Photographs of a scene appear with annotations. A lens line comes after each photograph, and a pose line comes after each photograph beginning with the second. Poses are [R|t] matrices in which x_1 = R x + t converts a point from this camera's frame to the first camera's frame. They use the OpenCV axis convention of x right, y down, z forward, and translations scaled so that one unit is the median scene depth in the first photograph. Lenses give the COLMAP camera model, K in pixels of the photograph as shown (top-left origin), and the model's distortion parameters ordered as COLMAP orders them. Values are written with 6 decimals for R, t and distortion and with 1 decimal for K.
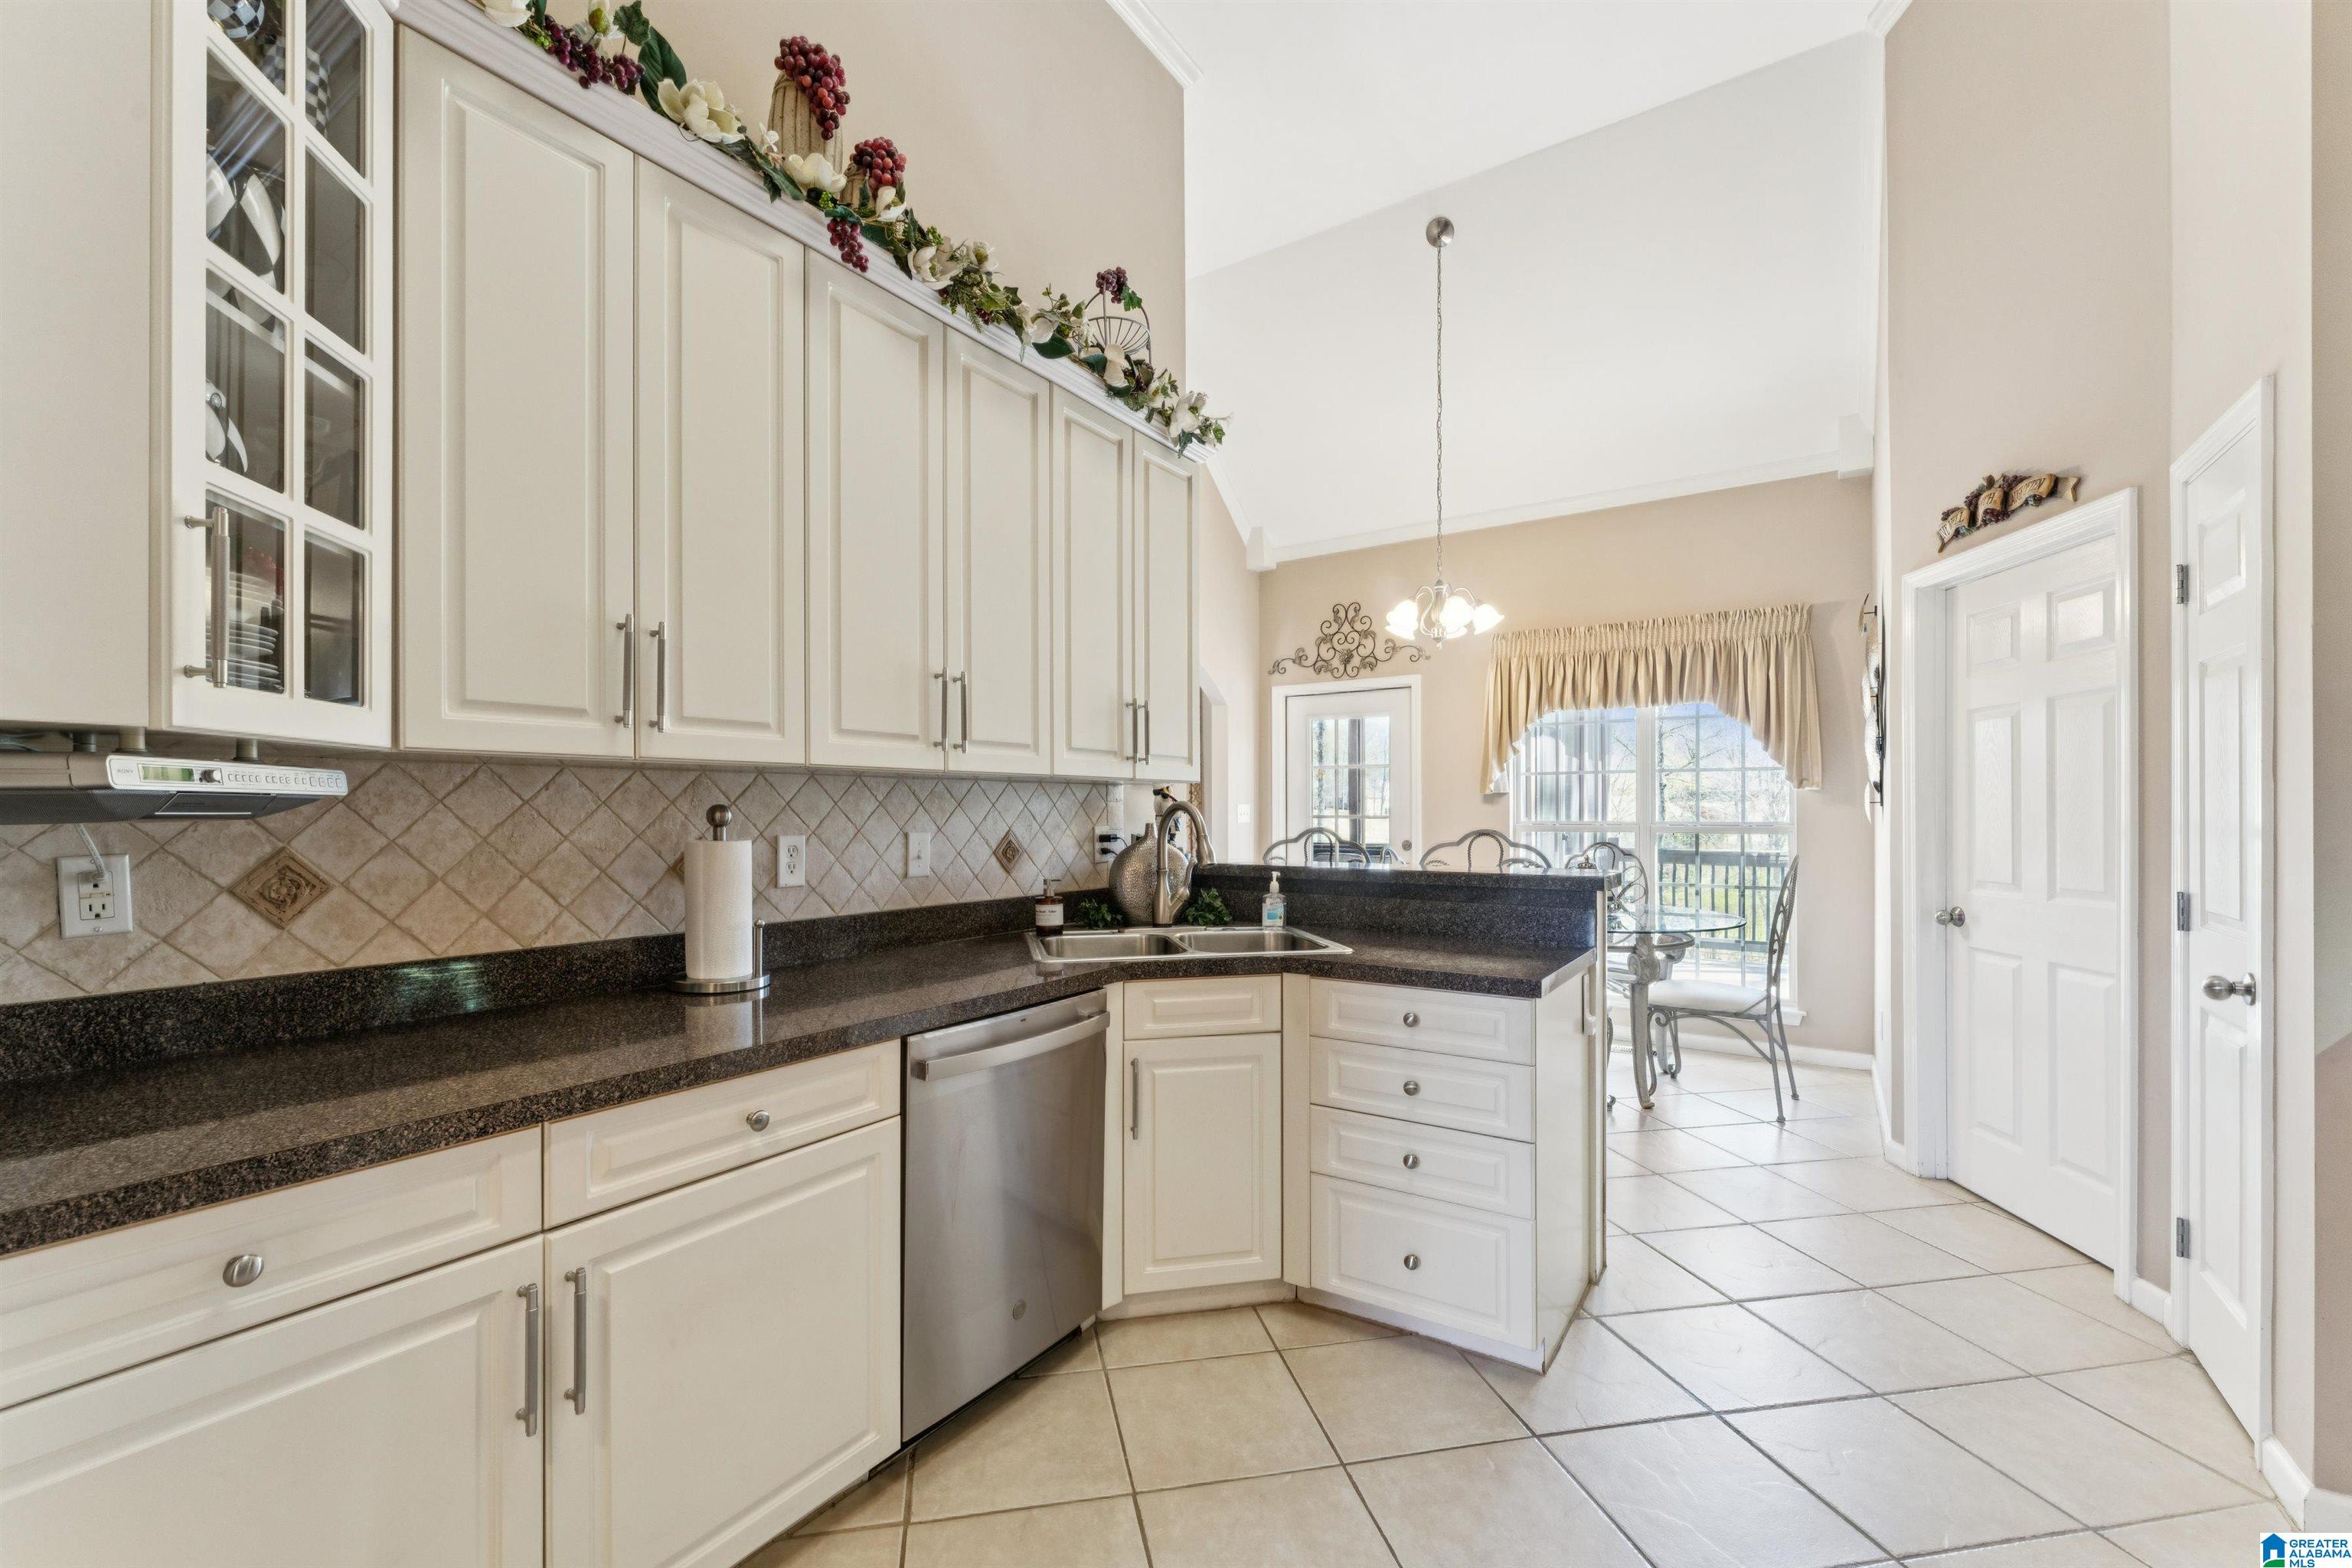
lens RADIAL K [[948.6, 0, 1179.0], [0, 948.6, 802.3], [0, 0, 1]] dist [-0.003852, 0.000597]
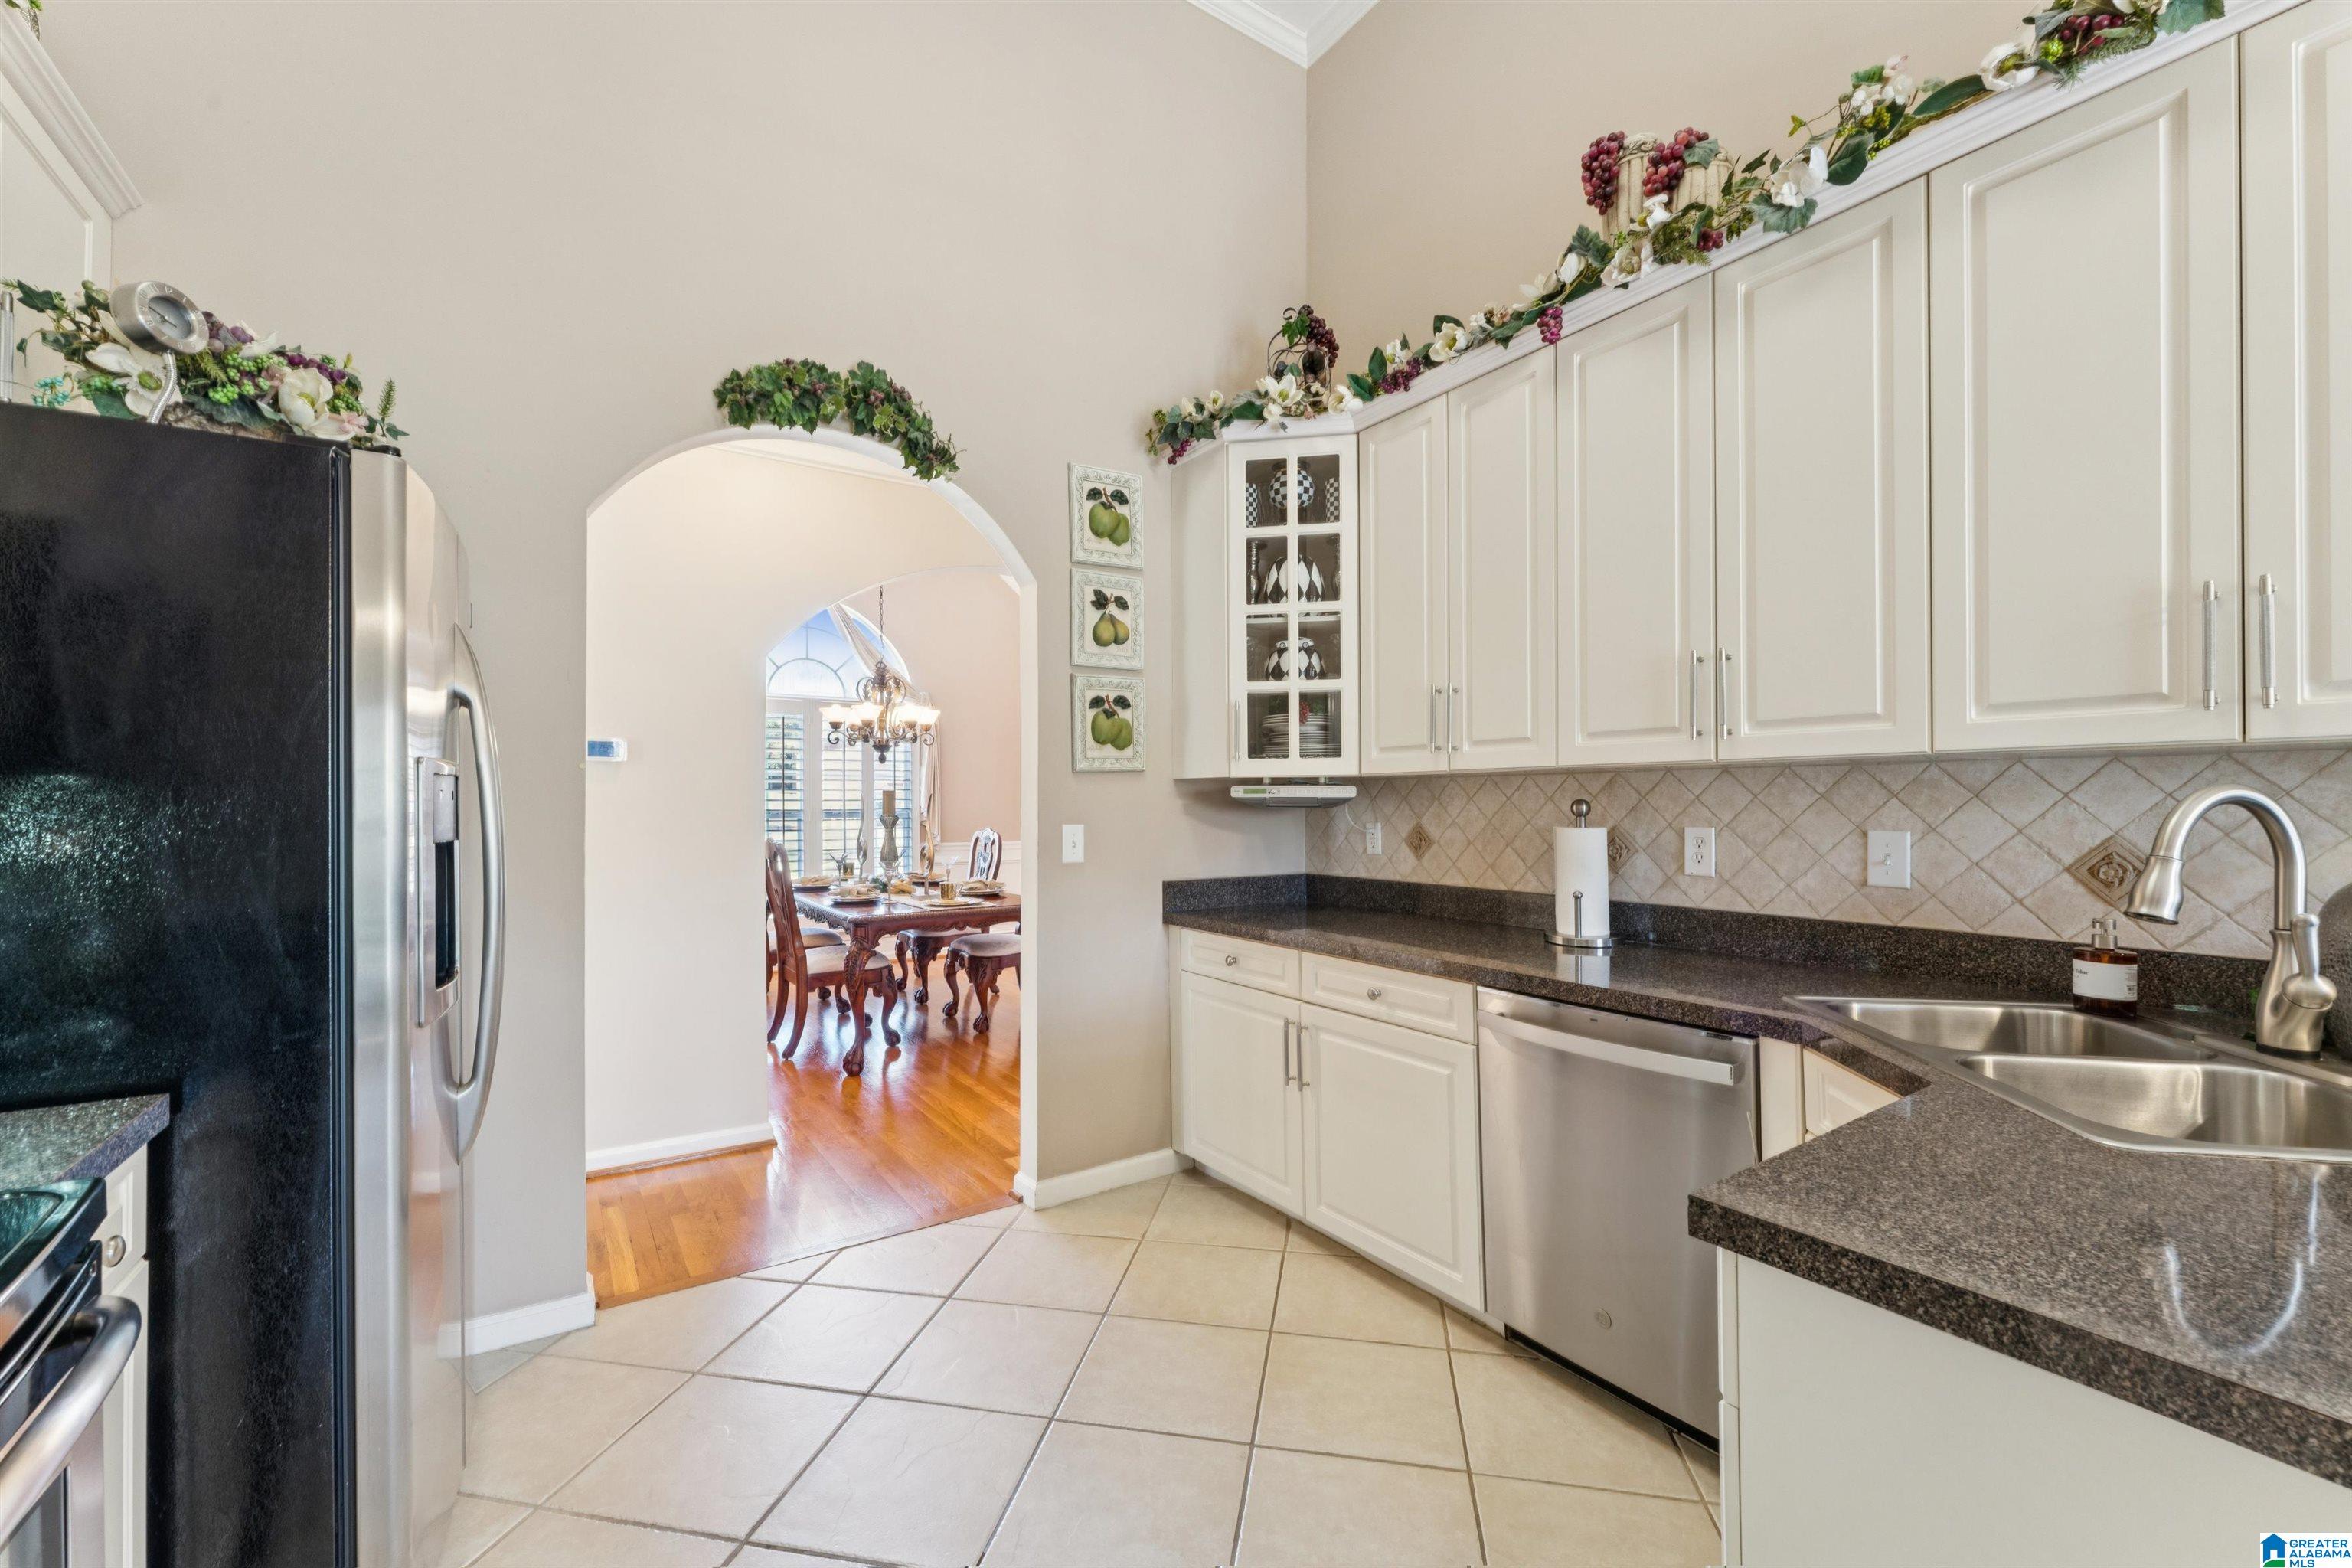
lens RADIAL K [[948.6, 0, 1171.4], [0, 948.6, 797.5], [0, 0, 1]] dist [-0.003852, 0.000597]
pose [[-0.363106, 0.003875, -0.931740, 0.802931], [0.015046, 0.999885, -0.001705, -0.006204], [0.931626, -0.014638, -0.363123, 0.841787]]
